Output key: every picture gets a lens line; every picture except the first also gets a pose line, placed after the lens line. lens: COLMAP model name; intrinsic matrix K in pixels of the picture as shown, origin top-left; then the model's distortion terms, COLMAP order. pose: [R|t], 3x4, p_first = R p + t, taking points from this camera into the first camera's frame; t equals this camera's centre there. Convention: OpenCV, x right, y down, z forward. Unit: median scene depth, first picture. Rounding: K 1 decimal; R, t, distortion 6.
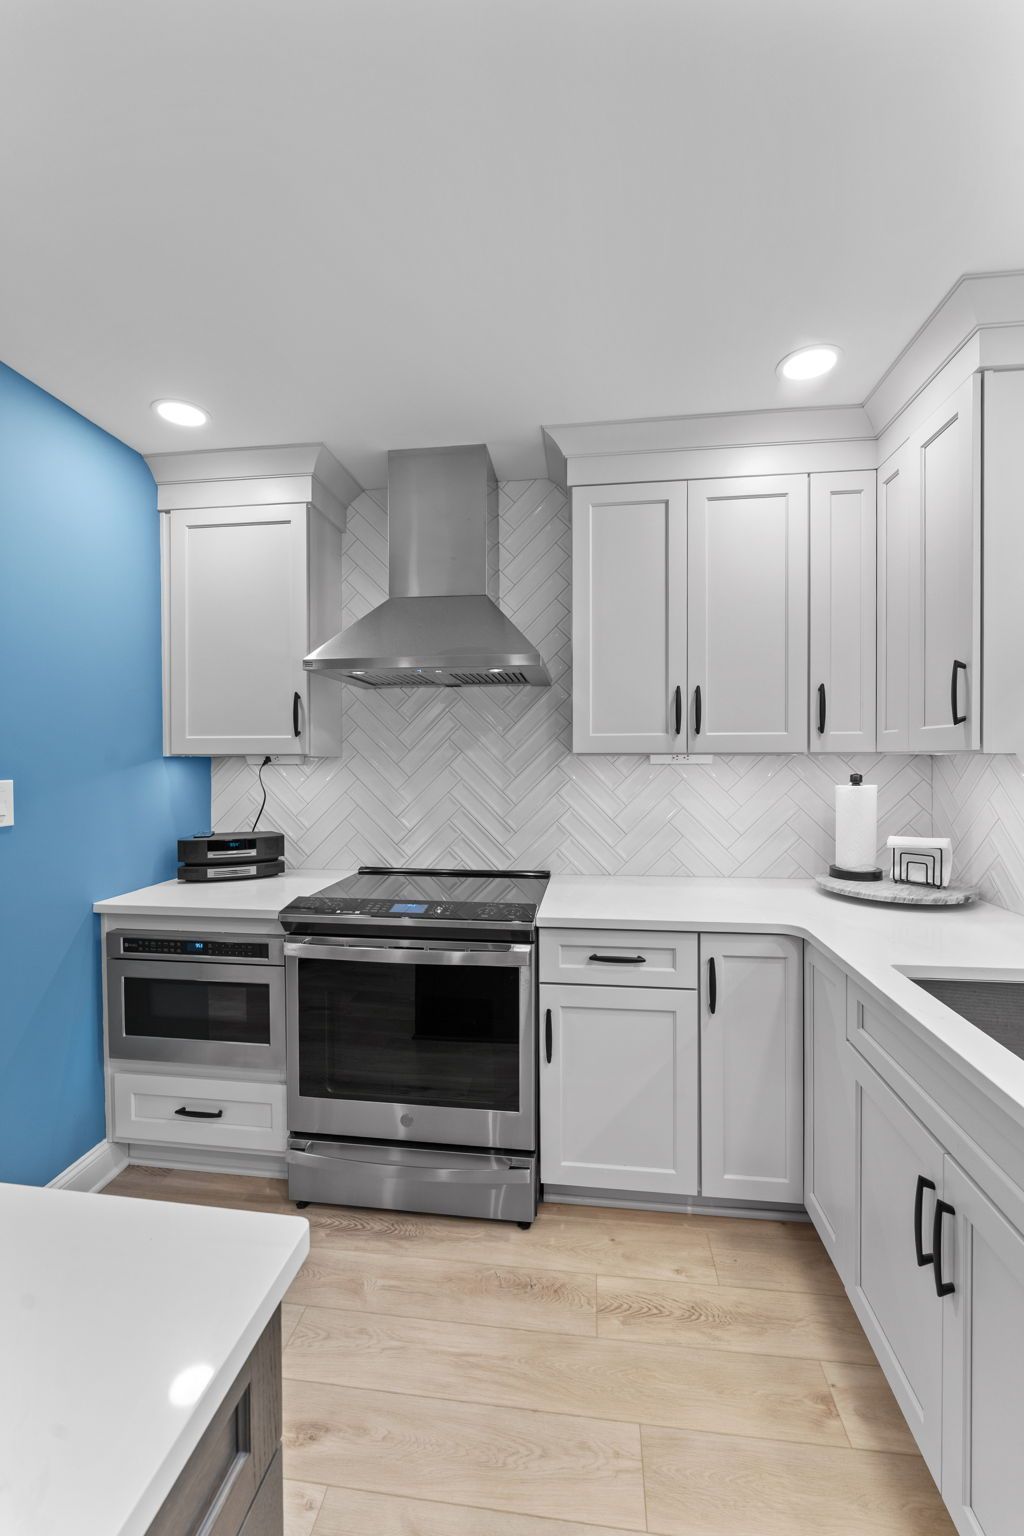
lens RADIAL K [[629.3, 0, 515.3], [0, 629.3, 765.5], [0, 0, 1]] dist [-0.006733, 0.002071]
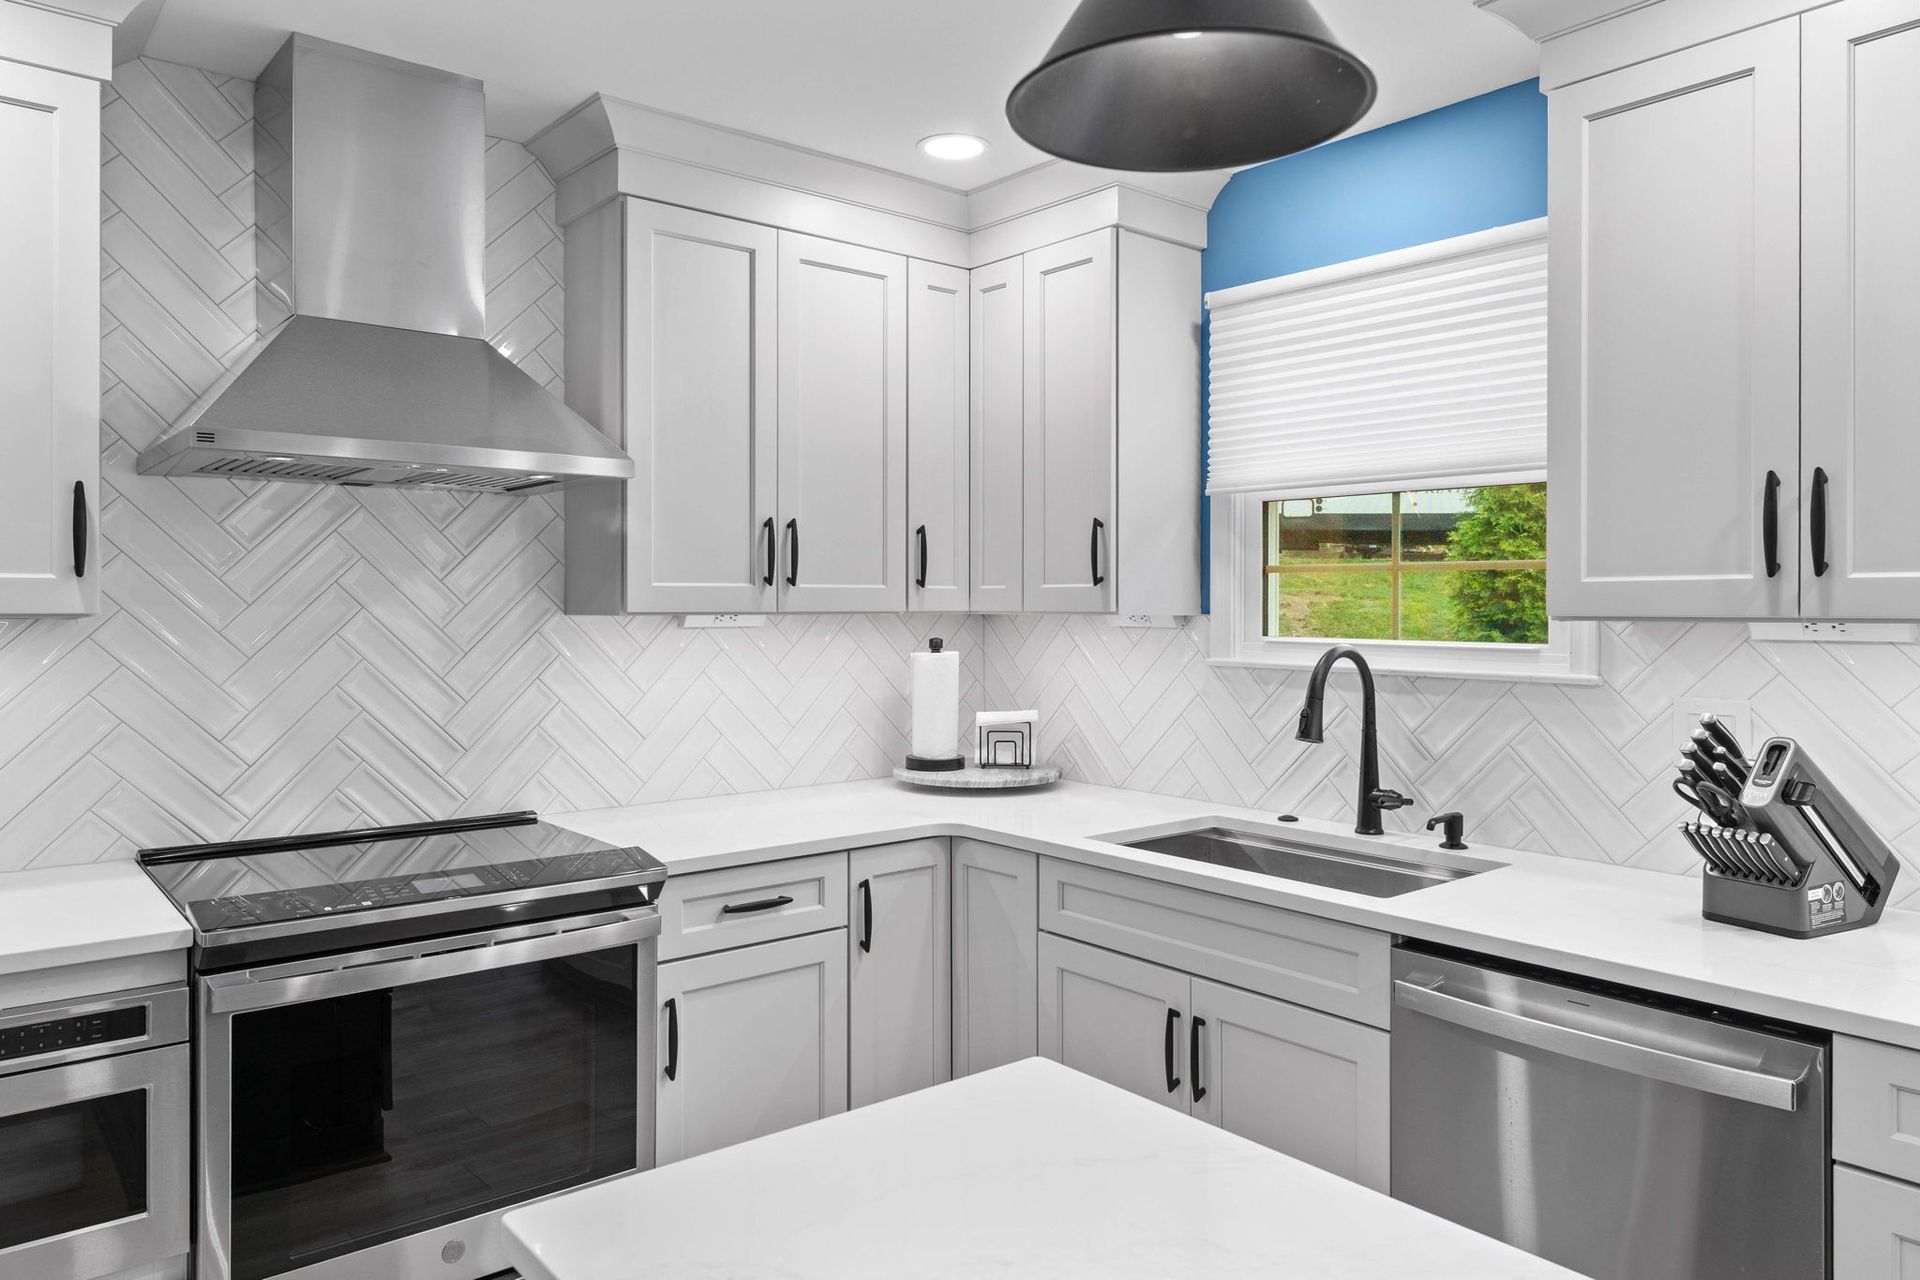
lens RADIAL K [[1279.5, 0, 955.4], [0, 1279.5, 608.9], [0, 0, 1]] dist [0.005100, -0.003570]
pose [[0.684909, 0.000834, 0.728628, -0.664984], [0.006124, 0.999957, -0.006901, -0.013031], [-0.728603, 0.009189, 0.684875, -0.138032]]
